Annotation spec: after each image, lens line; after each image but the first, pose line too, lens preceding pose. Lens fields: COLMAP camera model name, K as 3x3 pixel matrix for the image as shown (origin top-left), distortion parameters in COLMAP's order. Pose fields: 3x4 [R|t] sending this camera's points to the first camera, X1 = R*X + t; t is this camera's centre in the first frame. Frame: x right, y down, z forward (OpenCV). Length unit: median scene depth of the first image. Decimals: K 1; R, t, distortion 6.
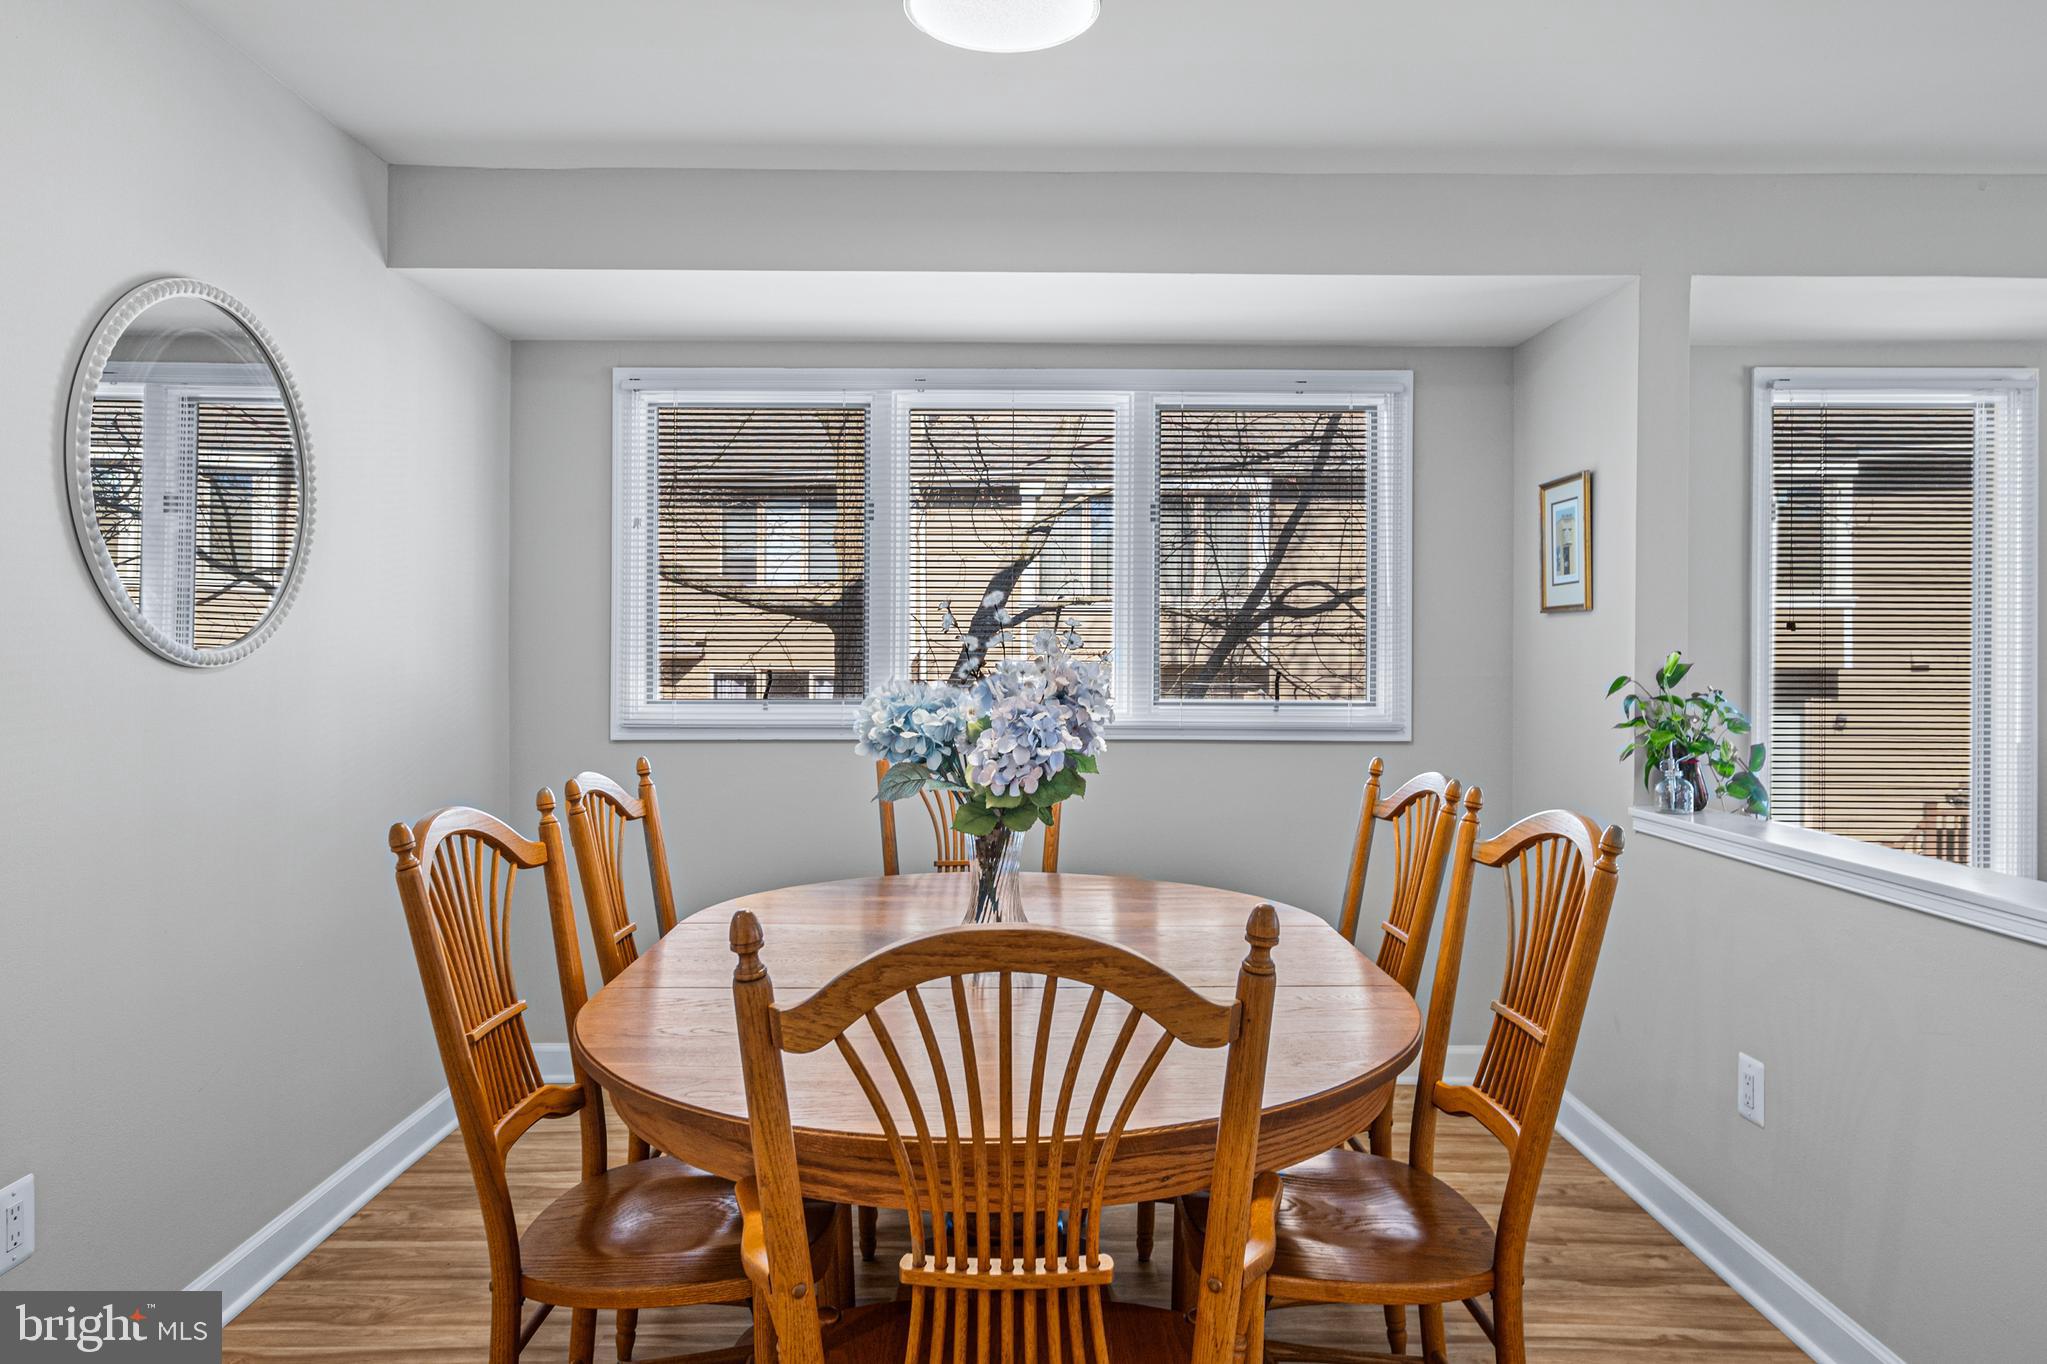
lens RADIAL K [[1340.9, 0, 988.8], [0, 1340.9, 651.1], [0, 0, 1]] dist [0.008043, 0.006505]
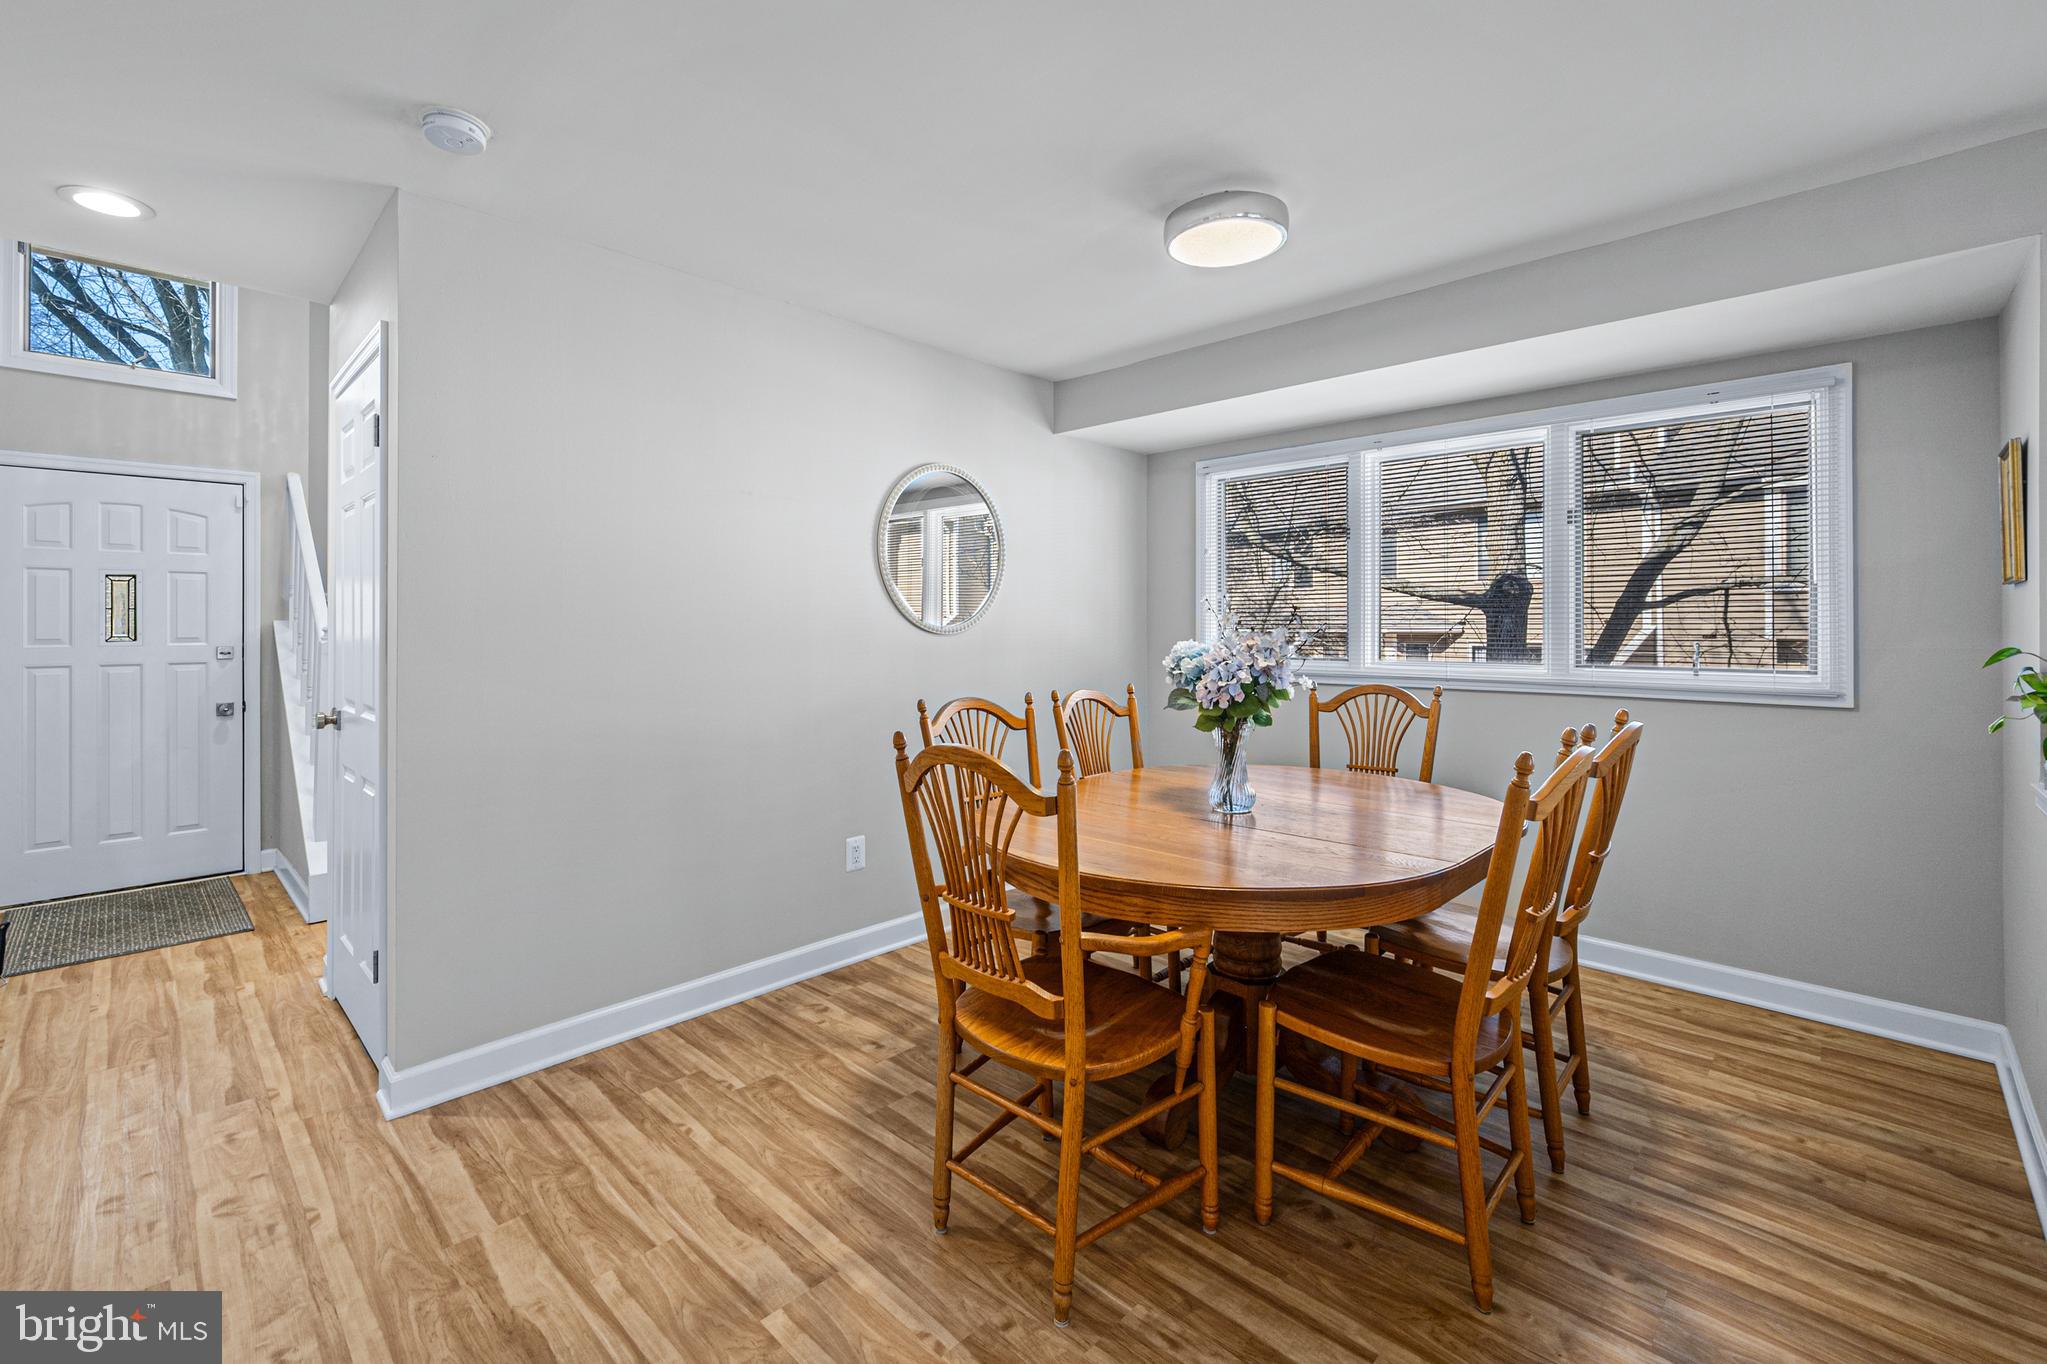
lens RADIAL K [[906.3, 0, 987.8], [0, 906.3, 613.5], [0, 0, 1]] dist [0.001329, 0.001223]
pose [[0.693328, -0.014855, -0.720469, 0.367333], [0.001399, 0.999813, -0.019268, 0.005246], [0.720621, 0.012351, 0.693219, 0.000598]]
